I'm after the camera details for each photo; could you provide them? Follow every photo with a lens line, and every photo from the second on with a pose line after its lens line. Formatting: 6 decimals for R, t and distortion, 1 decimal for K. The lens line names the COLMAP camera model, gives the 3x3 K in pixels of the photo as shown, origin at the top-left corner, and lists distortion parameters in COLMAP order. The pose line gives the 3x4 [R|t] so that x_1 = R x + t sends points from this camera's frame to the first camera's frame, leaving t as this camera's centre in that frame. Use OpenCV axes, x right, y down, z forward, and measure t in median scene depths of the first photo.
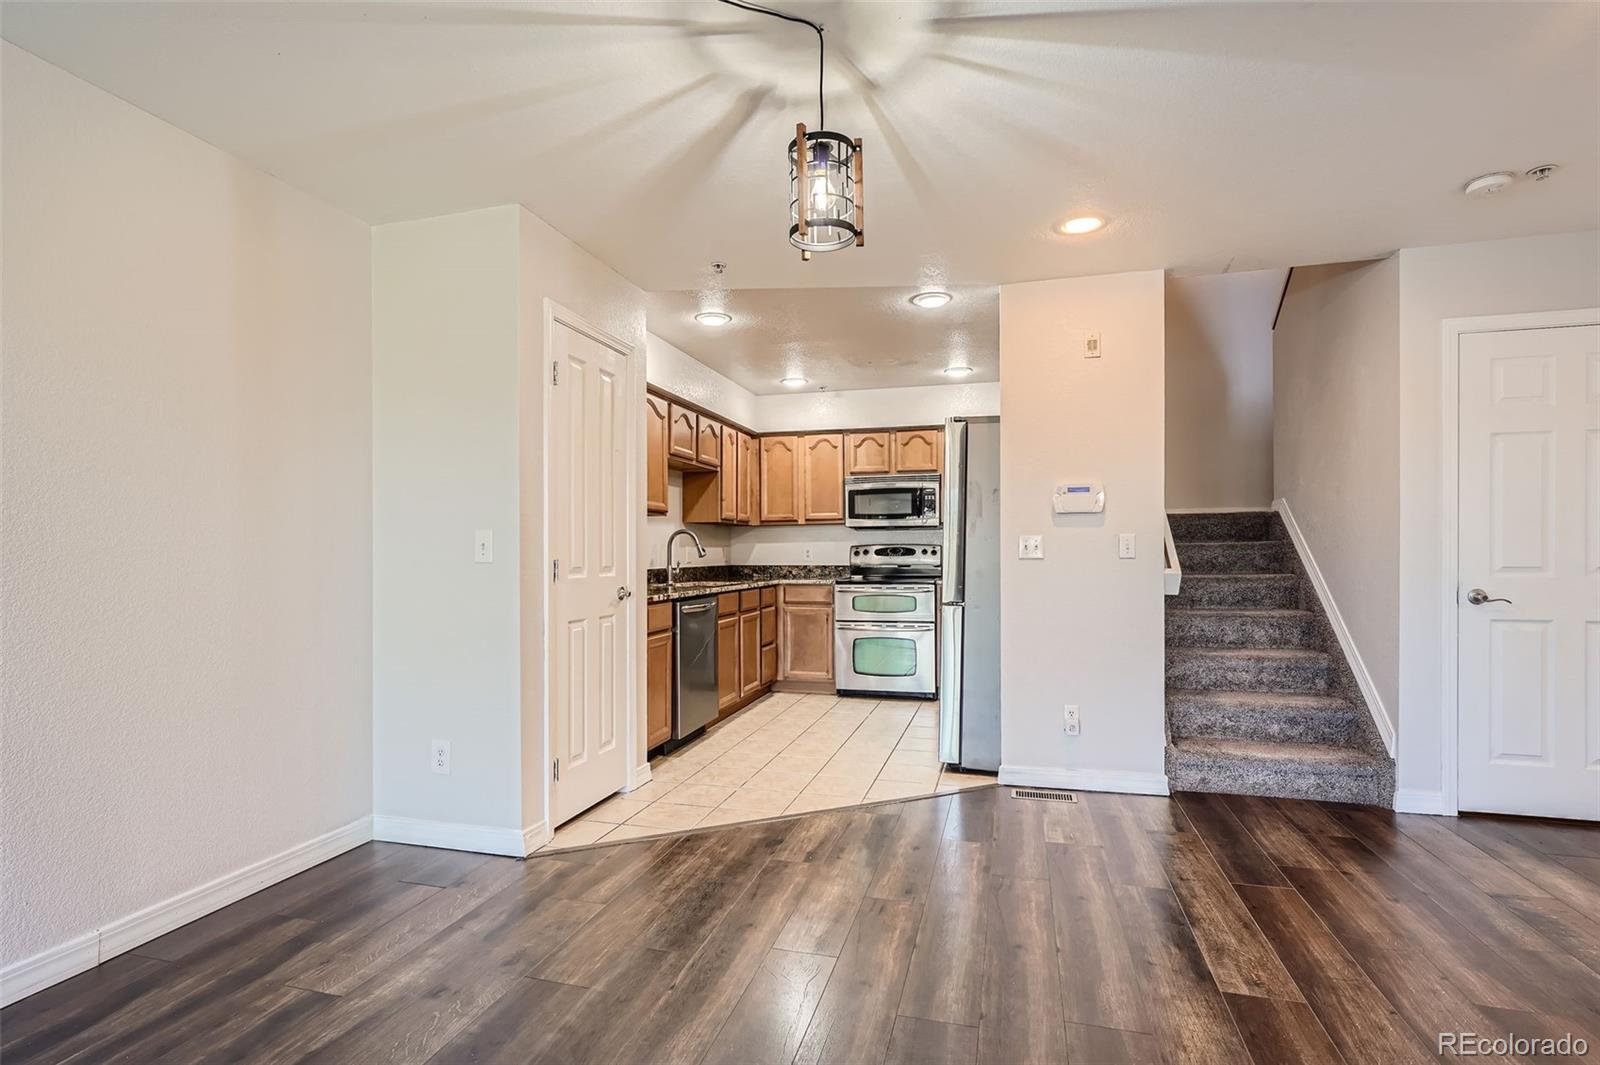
lens RADIAL K [[777.2, 0, 802.7], [0, 777.2, 556.1], [0, 0, 1]] dist [0.004415, 0.000012]
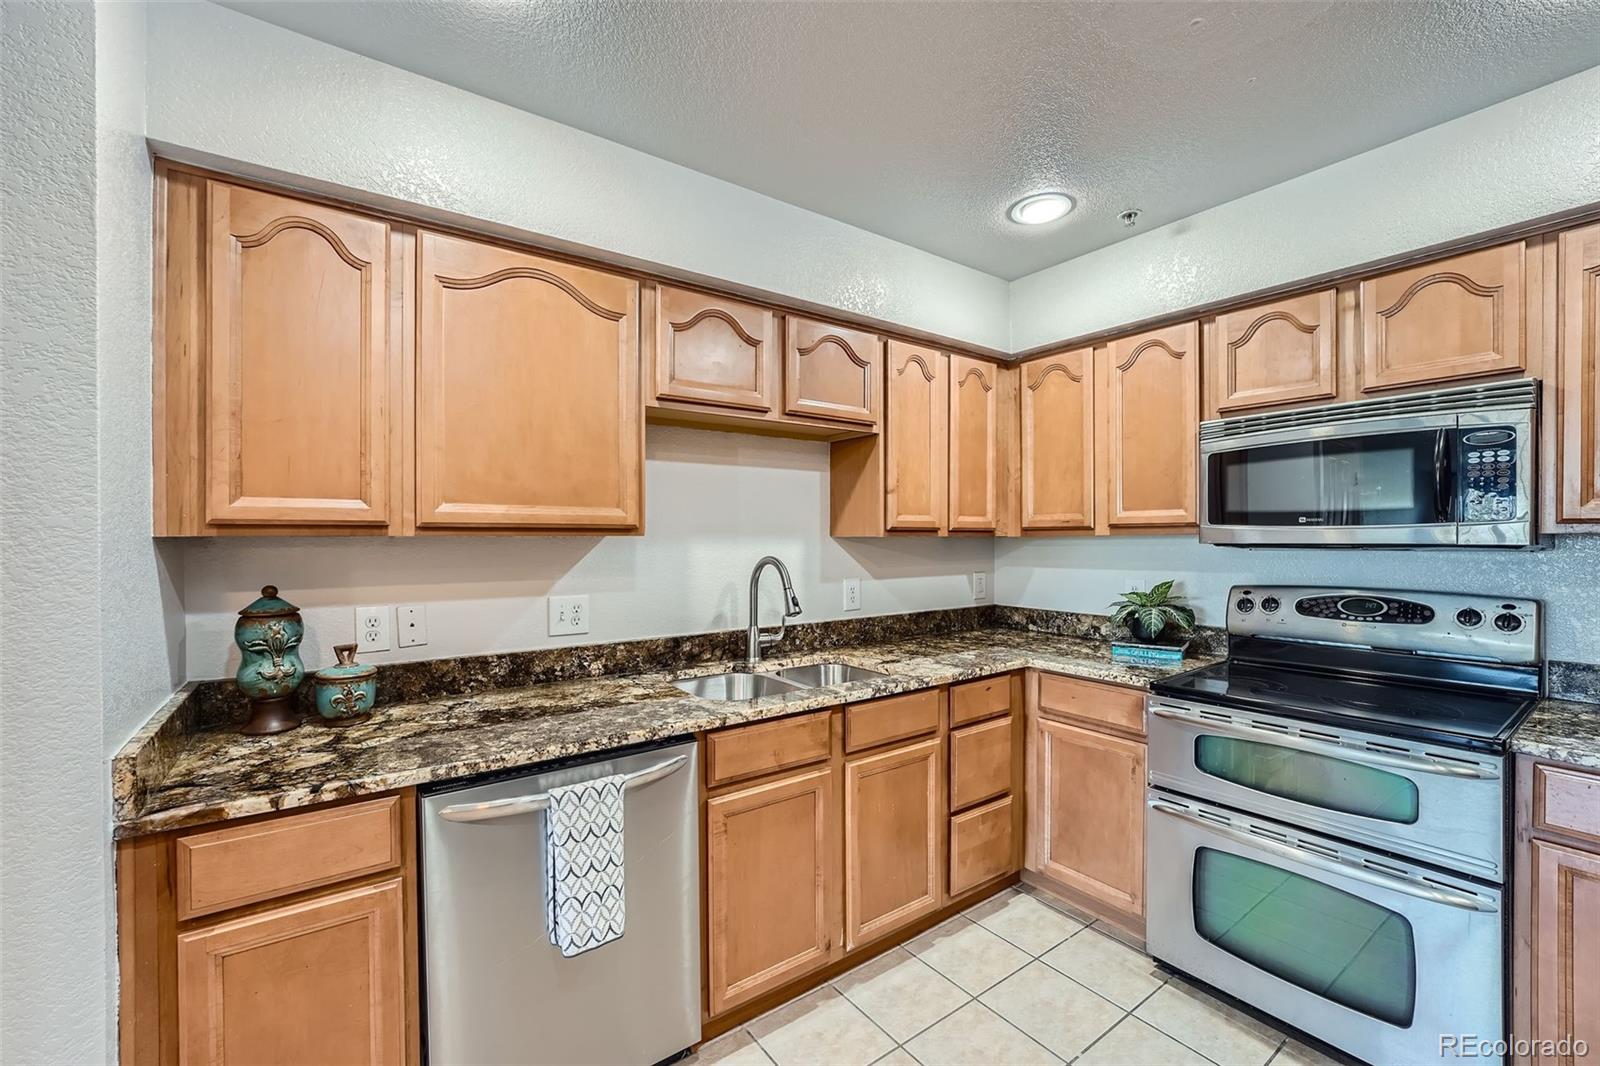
lens RADIAL K [[652.4, 0, 800.3], [0, 652.4, 540.2], [0, 0, 1]] dist [-0.021069, 0.001685]
pose [[0.773535, 0.004183, -0.633739, 0.115651], [-0.002862, 0.999991, 0.003106, -0.042707], [0.633747, -0.000589, 0.773540, 0.644511]]
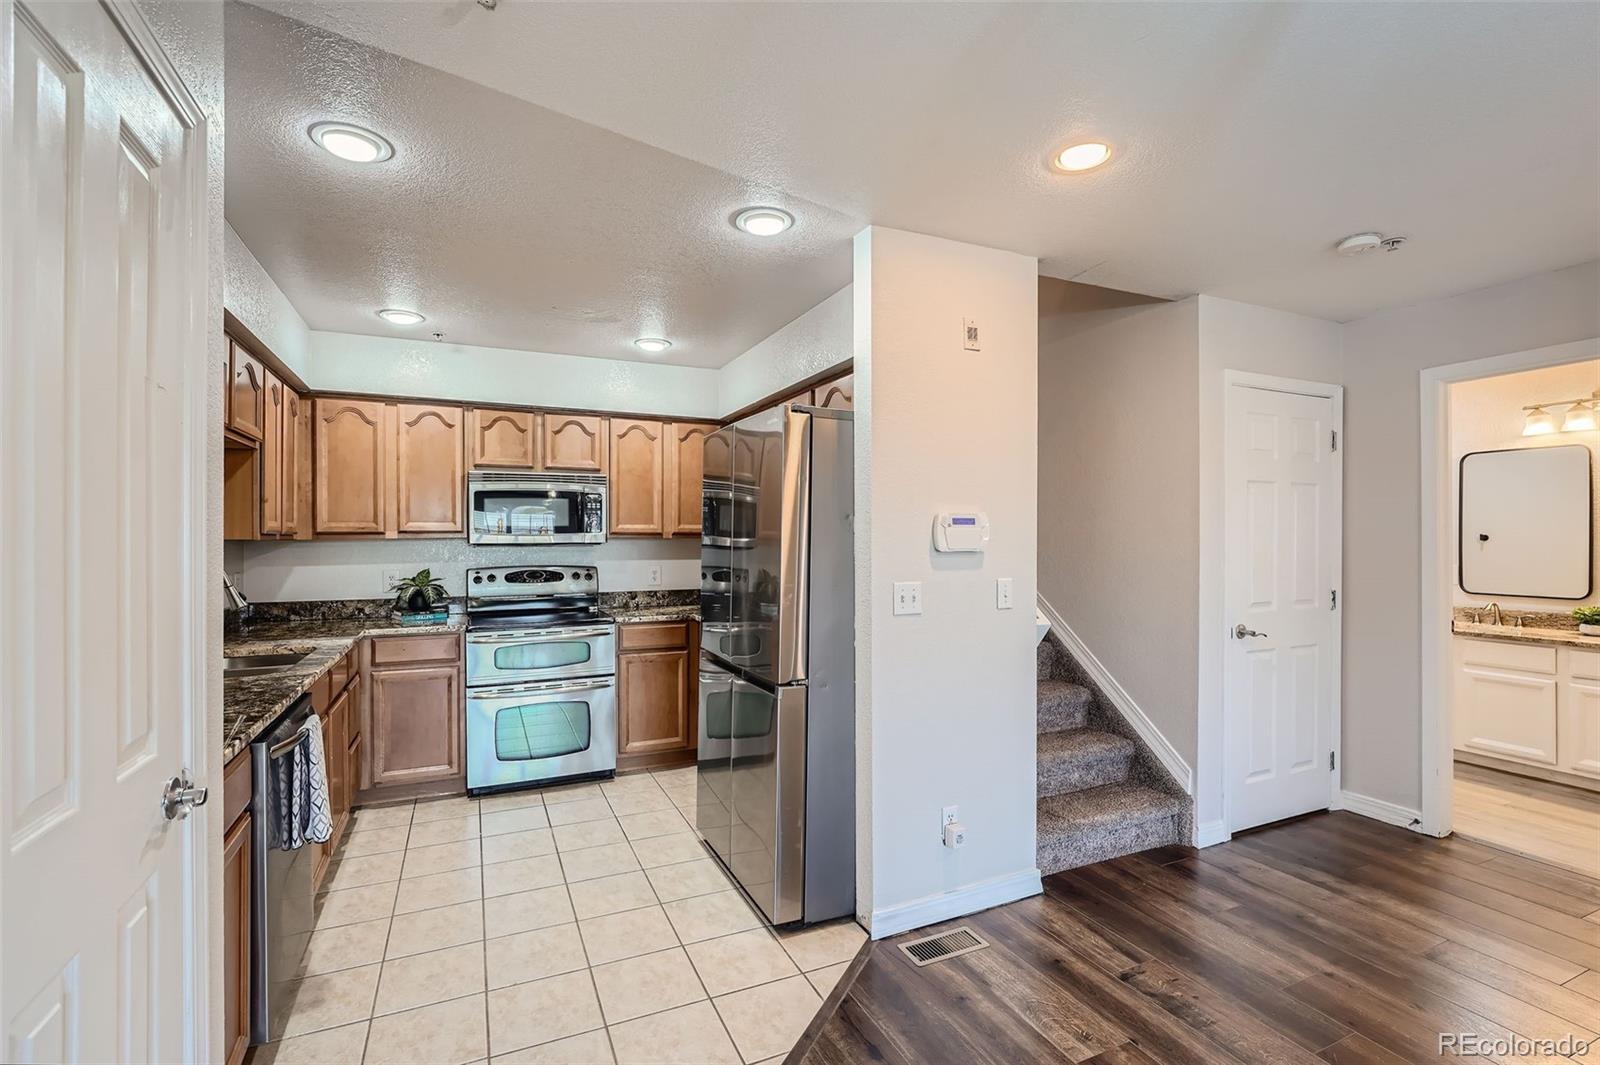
lens RADIAL K [[717.7, 0, 788.4], [0, 717.7, 538.0], [0, 0, 1]] dist [-0.011492, 0.000798]
pose [[0.773248, 0.001348, 0.634103, -0.137033], [0.002717, 0.999982, -0.005439, -0.041190], [-0.634098, 0.005929, 0.773230, 0.355944]]
